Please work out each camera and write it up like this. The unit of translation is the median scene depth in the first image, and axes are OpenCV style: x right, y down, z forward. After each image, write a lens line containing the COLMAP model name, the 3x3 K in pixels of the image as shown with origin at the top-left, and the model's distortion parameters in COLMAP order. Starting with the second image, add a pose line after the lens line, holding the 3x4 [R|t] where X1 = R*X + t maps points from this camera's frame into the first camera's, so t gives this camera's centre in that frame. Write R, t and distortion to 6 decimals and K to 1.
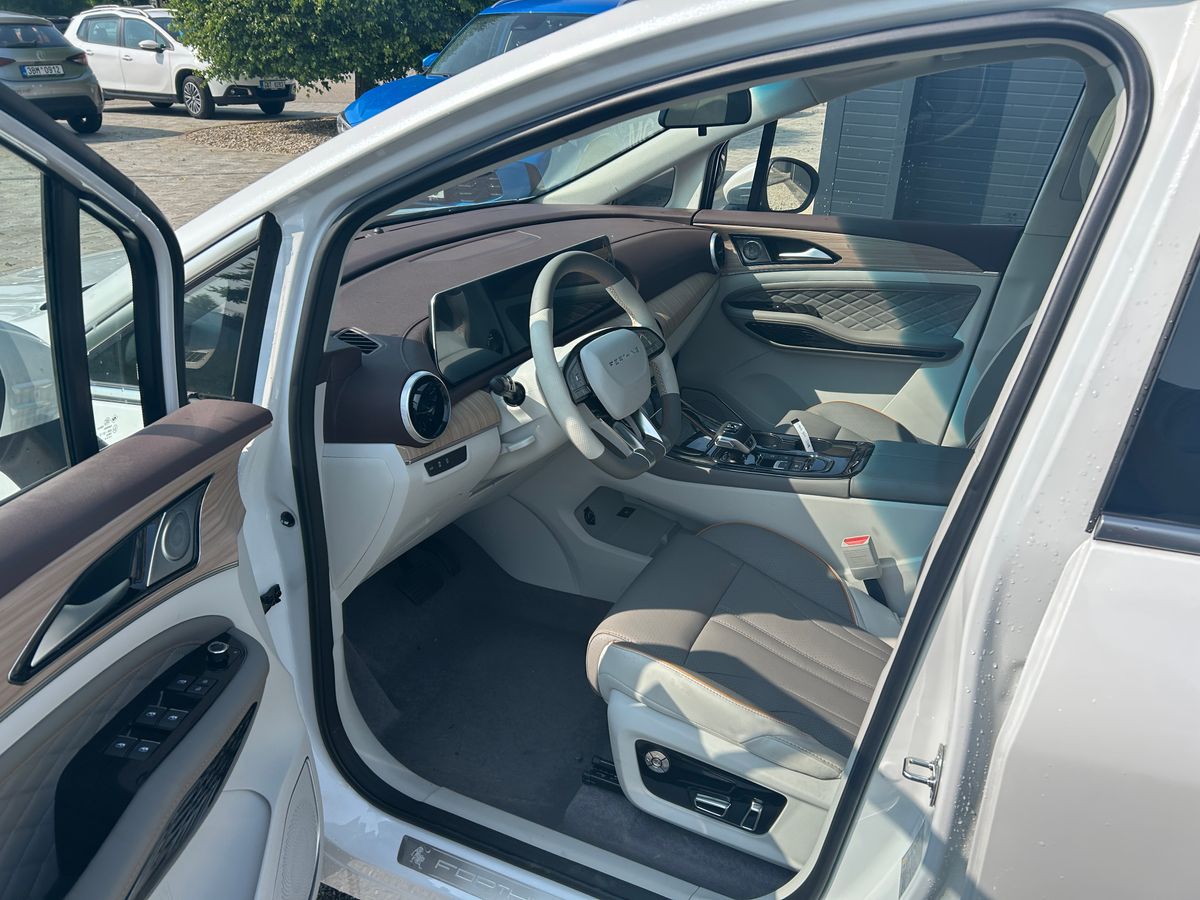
lens RADIAL K [[916.8, 0, 609.8], [0, 916.8, 454.1], [0, 0, 1]] dist [0.024461, -0.043745]
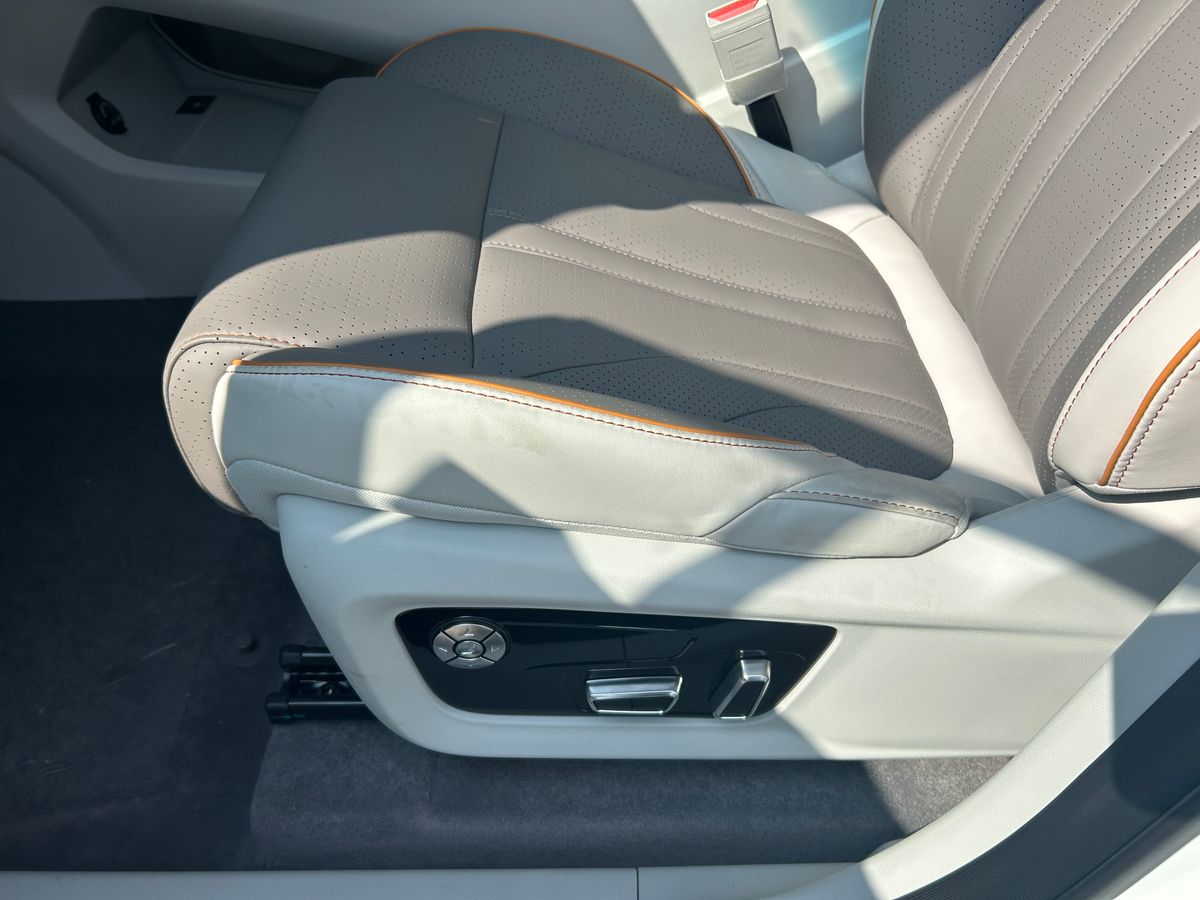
lens RADIAL K [[916.8, 0, 587.8], [0, 916.8, 448.0], [0, 0, 1]] dist [0.024461, -0.043745]
pose [[0.902541, -0.286725, 0.321262, 0.000289], [0.171646, 0.923792, 0.342265, 0.154116], [-0.394915, -0.253765, 0.882975, 0.710058]]
